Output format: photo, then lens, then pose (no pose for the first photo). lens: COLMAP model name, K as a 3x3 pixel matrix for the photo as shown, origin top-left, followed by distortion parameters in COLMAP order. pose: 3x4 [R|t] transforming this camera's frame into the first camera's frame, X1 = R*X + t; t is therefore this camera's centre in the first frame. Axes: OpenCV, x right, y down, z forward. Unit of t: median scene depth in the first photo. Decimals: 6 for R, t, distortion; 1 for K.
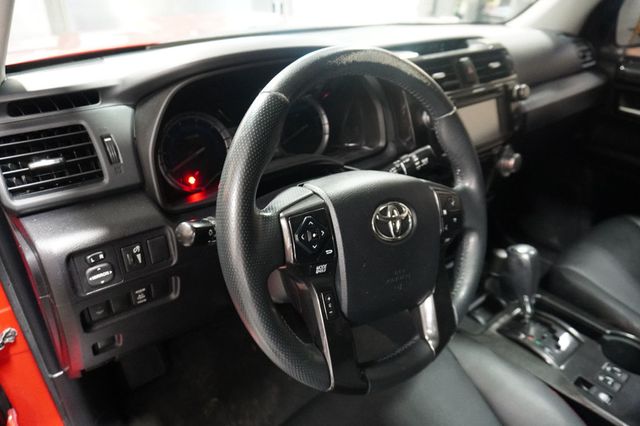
lens RADIAL K [[423.4, 0, 320.0], [0, 423.4, 213.0], [0, 0, 1]] dist [-0.014758, 0.004996]
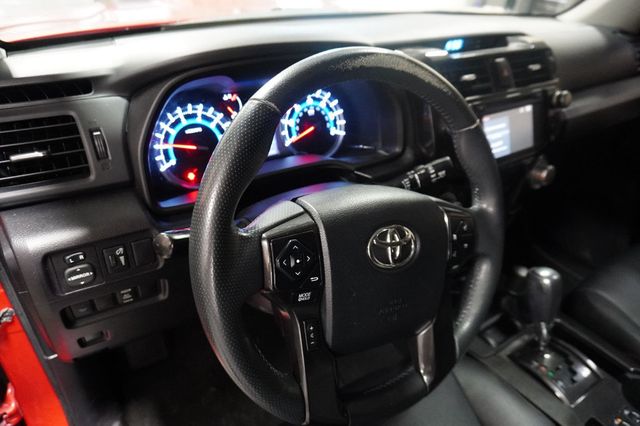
lens RADIAL K [[423.4, 0, 320.0], [0, 423.4, 213.0], [0, 0, 1]] dist [-0.014758, 0.004996]
pose [[0.994429, 0.081219, -0.067196, 0.063188], [-0.078062, 0.995776, 0.048341, -0.071876], [0.070838, -0.042826, 0.996568, 0.077844]]
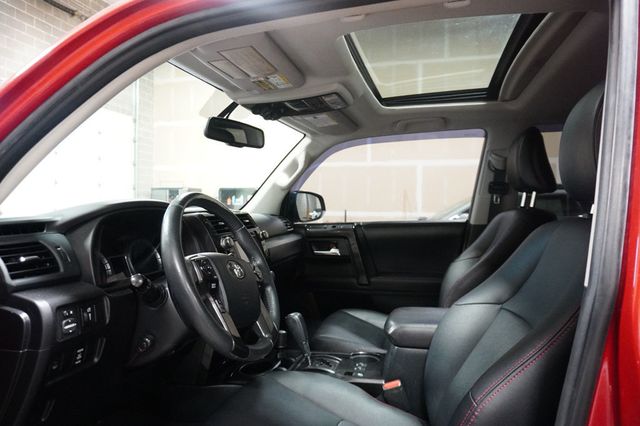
lens RADIAL K [[423.4, 0, 320.0], [0, 423.4, 213.0], [0, 0, 1]] dist [-0.014758, 0.004996]
pose [[0.801200, -0.054711, 0.595891, -0.582284], [0.334468, 0.866680, -0.370132, 0.562013], [-0.496196, 0.495856, 0.712683, -0.621970]]
